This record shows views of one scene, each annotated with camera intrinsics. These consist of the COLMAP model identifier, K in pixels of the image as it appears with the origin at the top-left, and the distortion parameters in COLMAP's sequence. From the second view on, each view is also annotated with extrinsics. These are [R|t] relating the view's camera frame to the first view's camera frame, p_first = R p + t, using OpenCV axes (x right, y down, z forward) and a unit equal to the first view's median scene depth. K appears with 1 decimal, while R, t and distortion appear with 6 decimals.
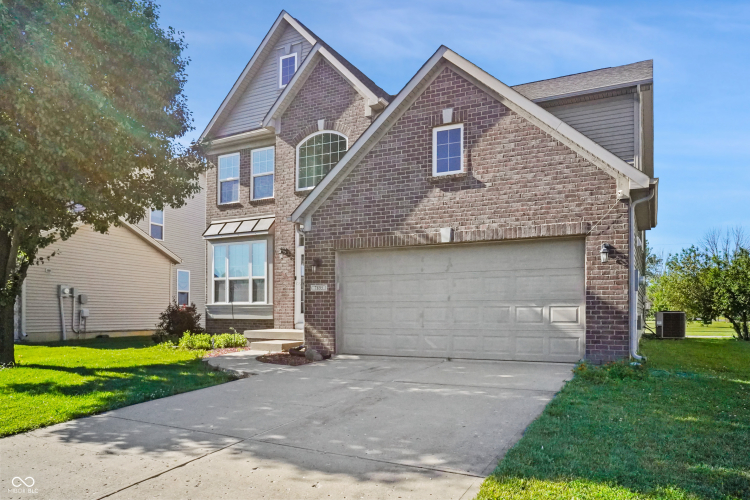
lens RADIAL K [[519.0, 0, 373.7], [0, 519.0, 258.9], [0, 0, 1]] dist [-0.070594, 0.094436]
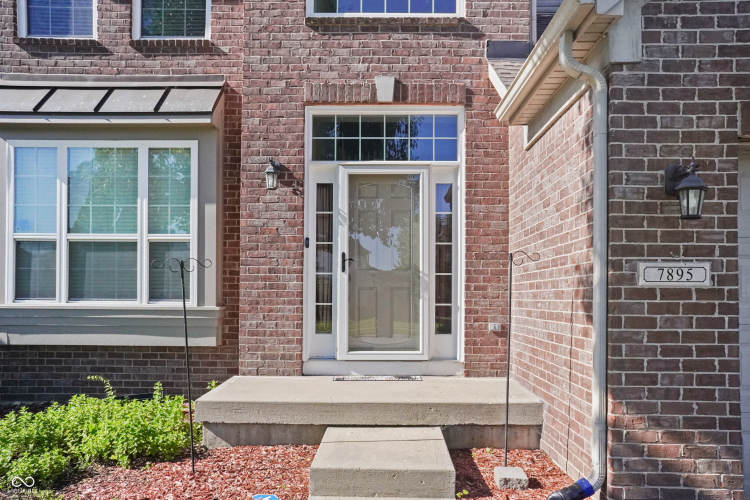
lens RADIAL K [[519.0, 0, 373.7], [0, 519.0, 258.9], [0, 0, 1]] dist [-0.070594, 0.094436]
pose [[0.886992, 0.033537, 0.460566, -0.264246], [-0.050843, 0.998388, 0.025218, 0.035123], [-0.458978, -0.045785, 0.887267, 0.596294]]
